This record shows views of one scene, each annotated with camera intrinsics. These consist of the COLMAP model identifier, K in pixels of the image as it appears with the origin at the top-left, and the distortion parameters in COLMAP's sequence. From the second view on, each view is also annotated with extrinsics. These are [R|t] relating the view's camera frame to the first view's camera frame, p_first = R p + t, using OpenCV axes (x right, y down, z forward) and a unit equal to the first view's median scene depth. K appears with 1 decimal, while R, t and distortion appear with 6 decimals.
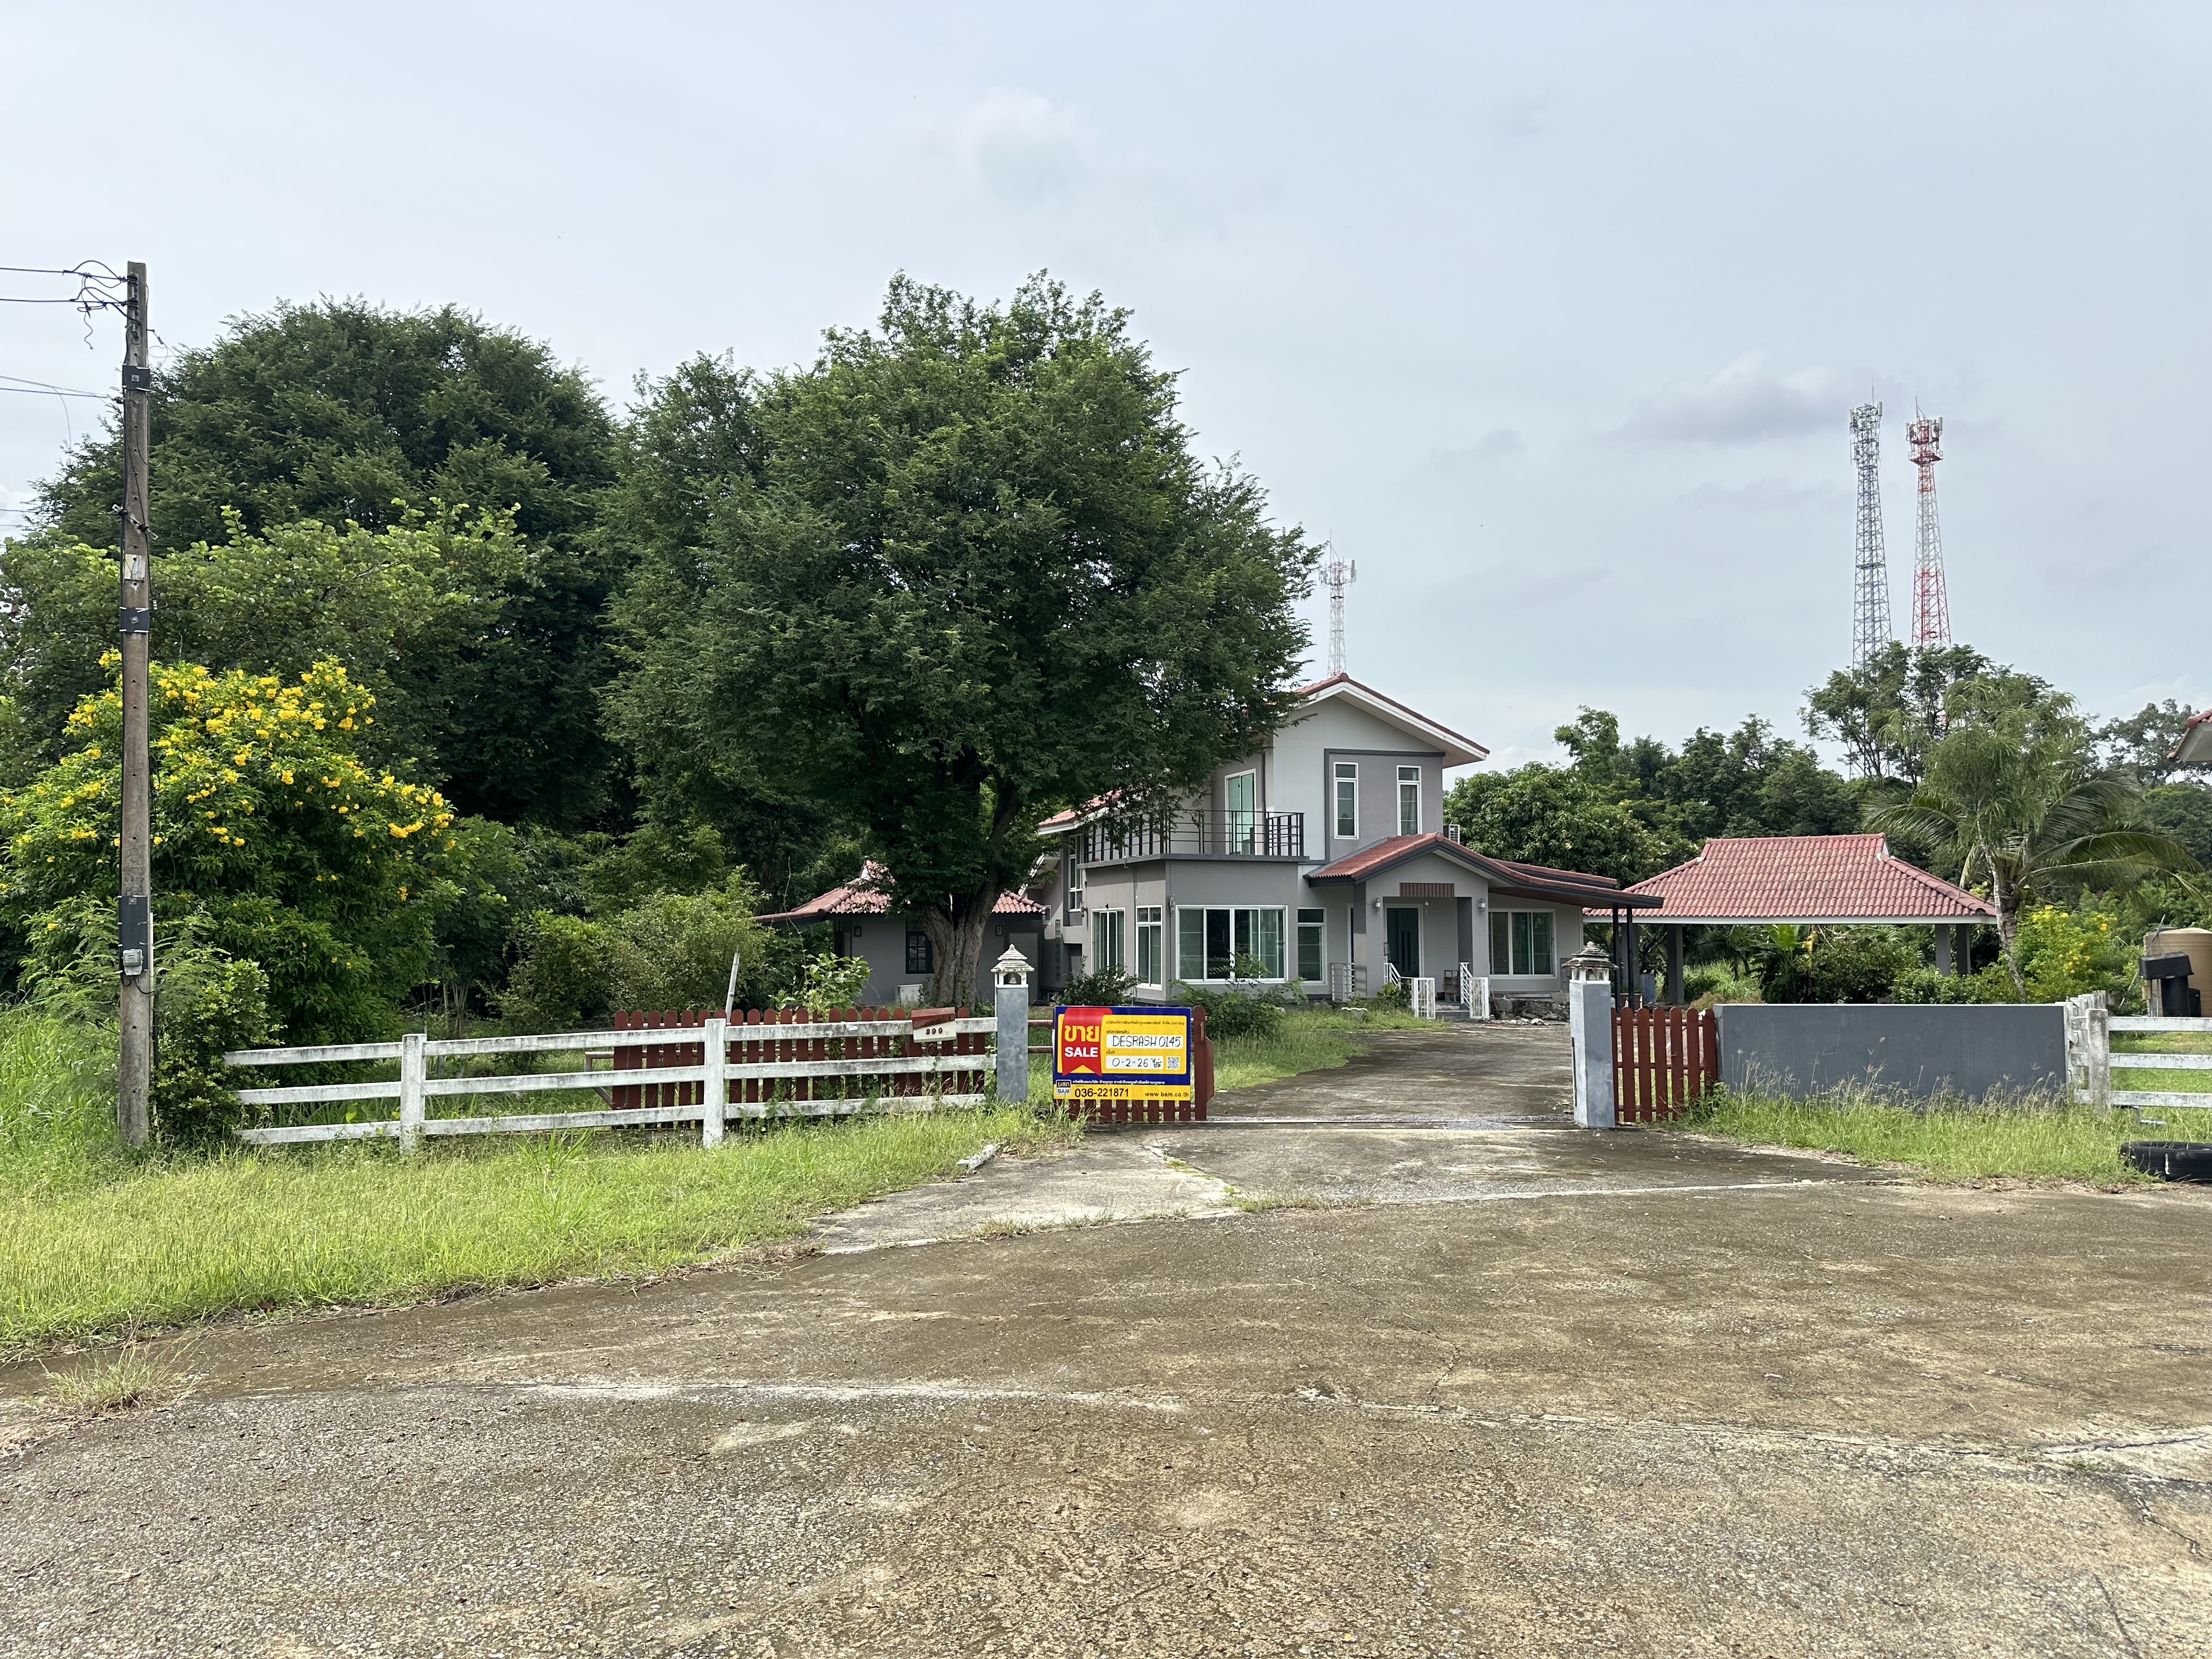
lens RADIAL K [[1546.1, 0, 1106.0], [0, 1546.1, 829.5], [0, 0, 1]] dist [0.210639, -0.381490]
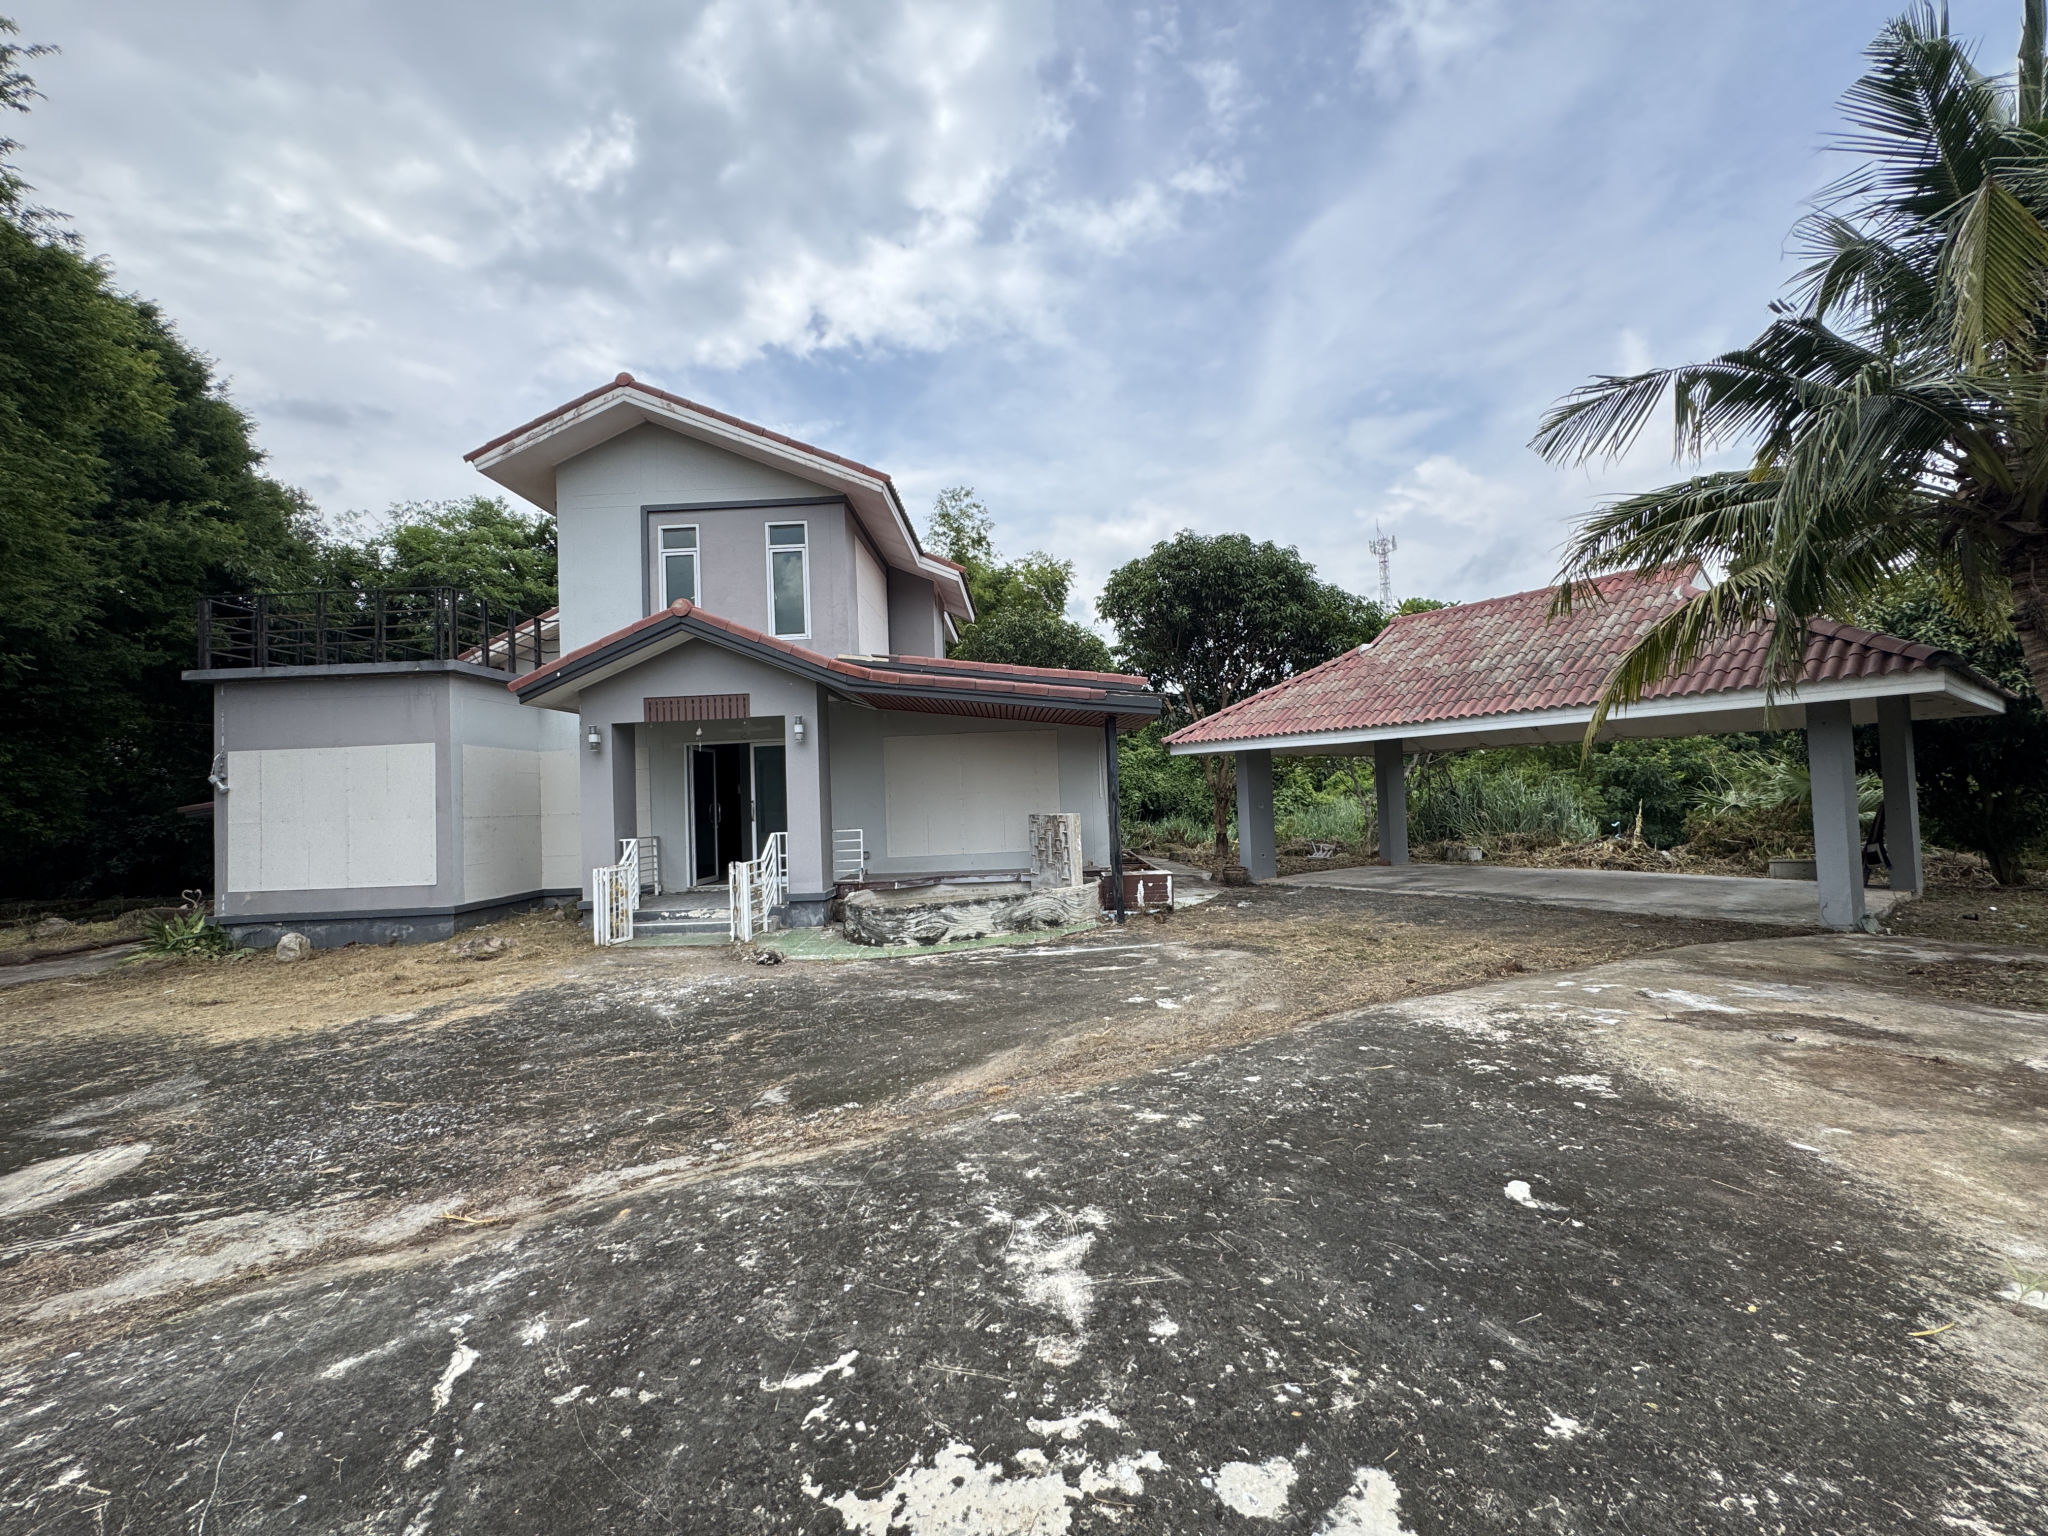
lens RADIAL K [[822.1, 0, 1024.0], [0, 822.1, 768.0], [0, 0, 1]] dist [-0.002689, -0.000162]
pose [[0.943398, -0.049982, -0.327876, 0.397536], [0.061093, 0.997851, 0.023670, 0.058322], [0.325989, -0.042361, 0.944424, 0.724447]]
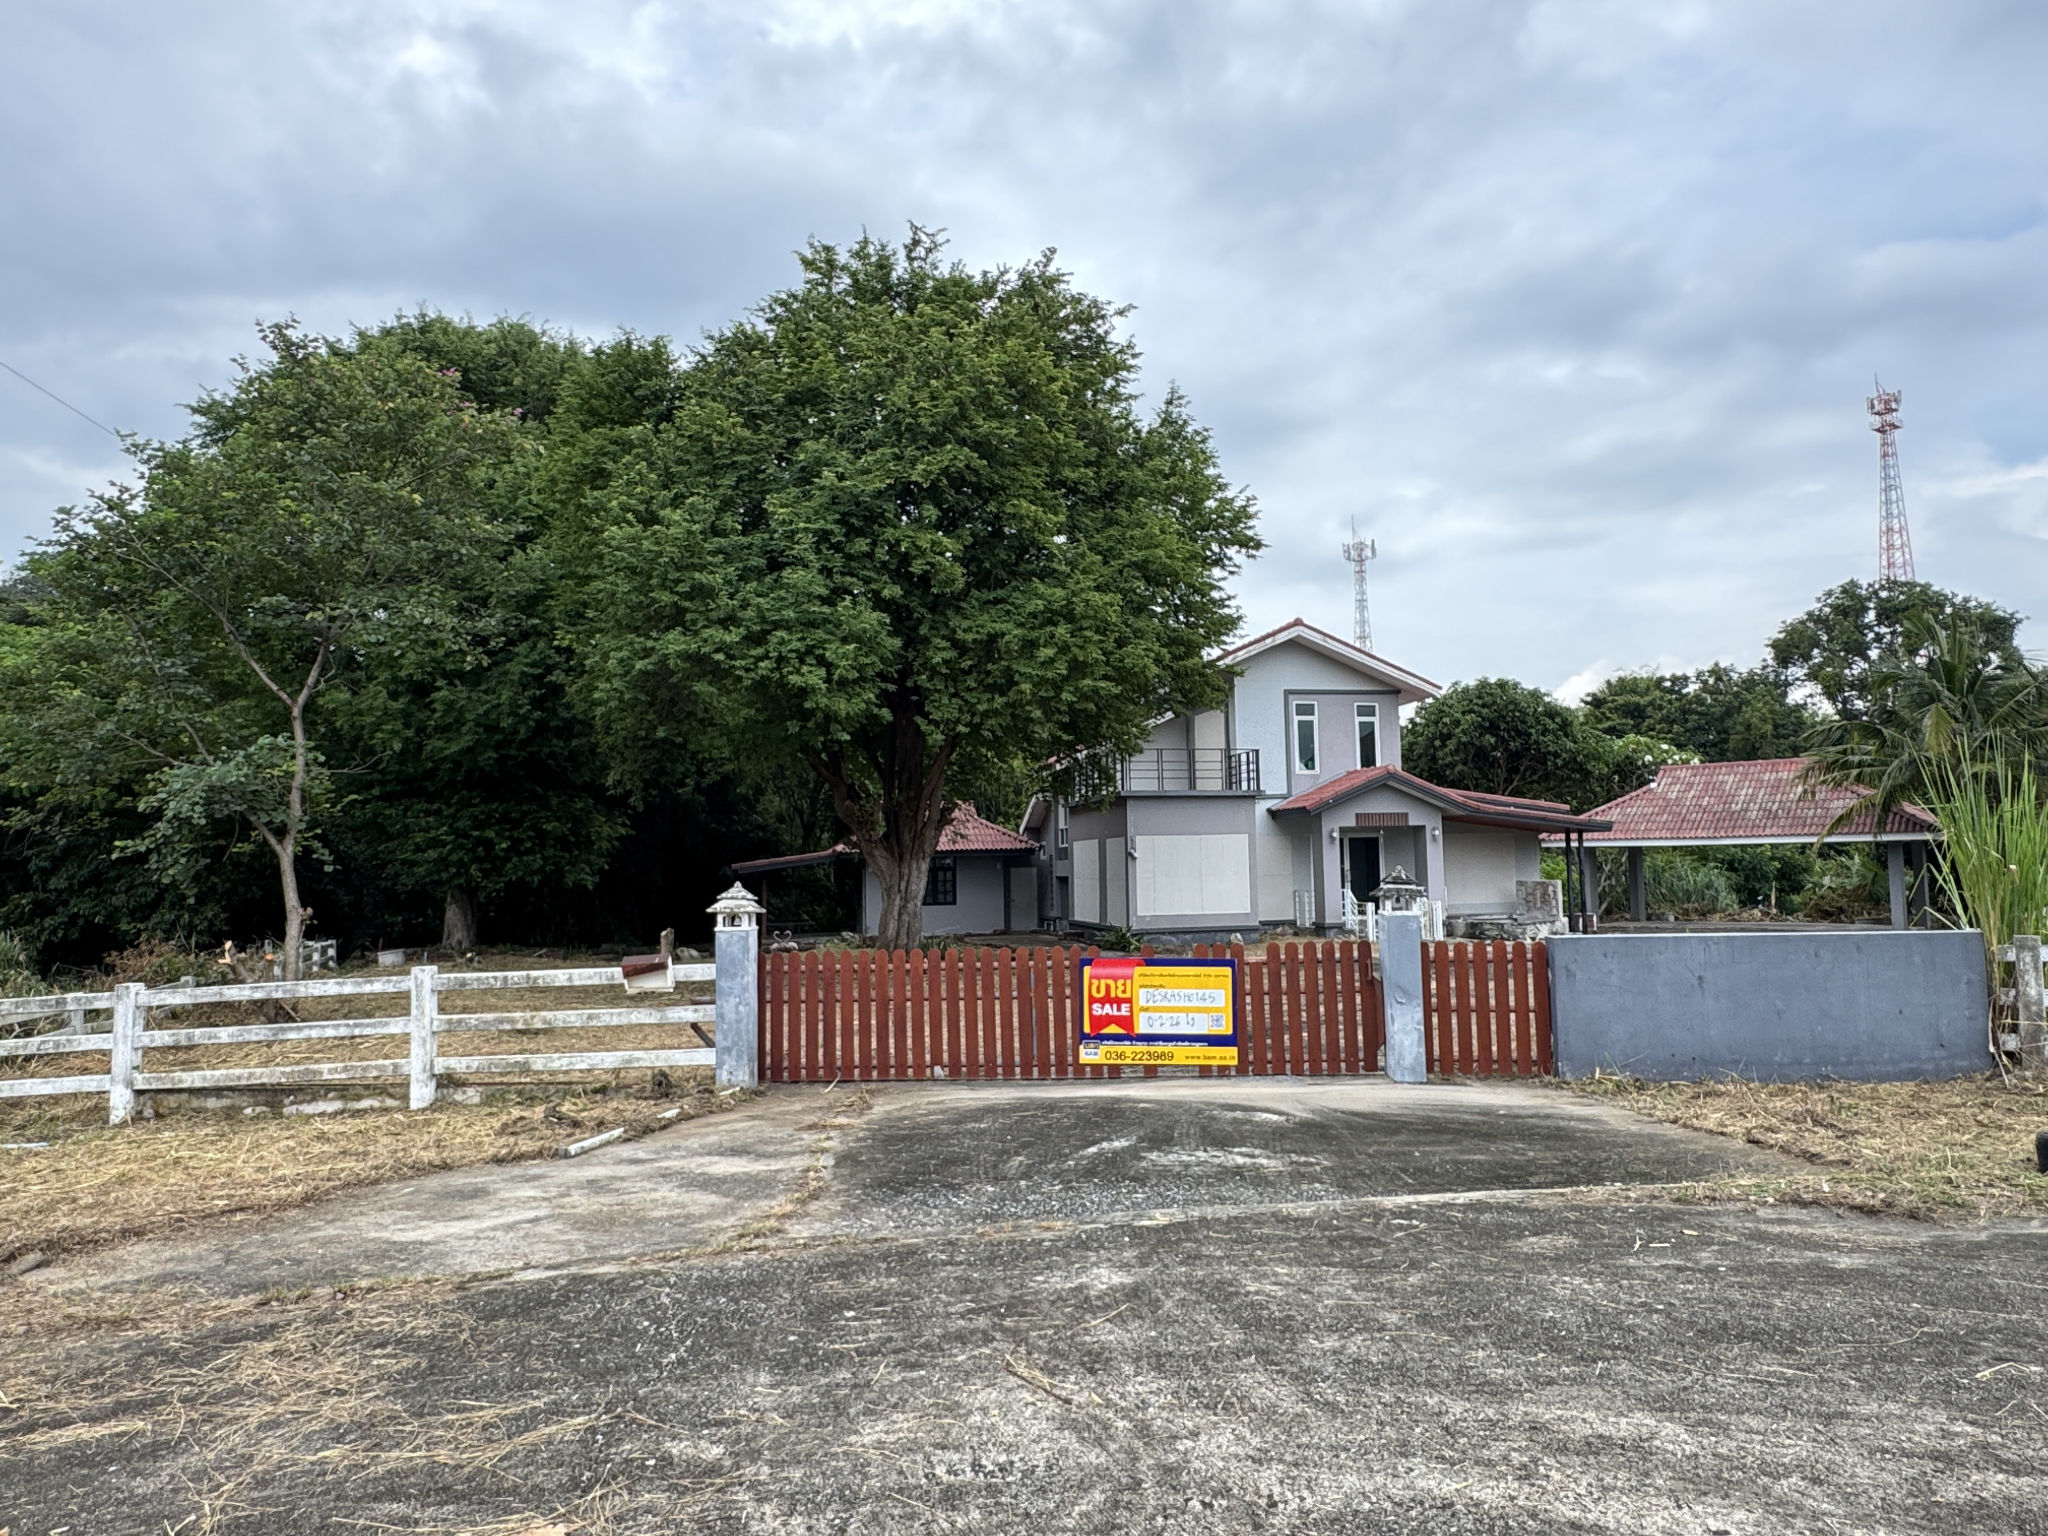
lens RADIAL K [[1301.0, 0, 1024.0], [0, 1301.0, 768.0], [0, 0, 1]] dist [0.001992, 0.000443]
pose [[0.992674, -0.027234, -0.117715, 0.067236], [0.026103, 0.999597, -0.011135, 0.007166], [0.117971, 0.007981, 0.992985, 0.093099]]
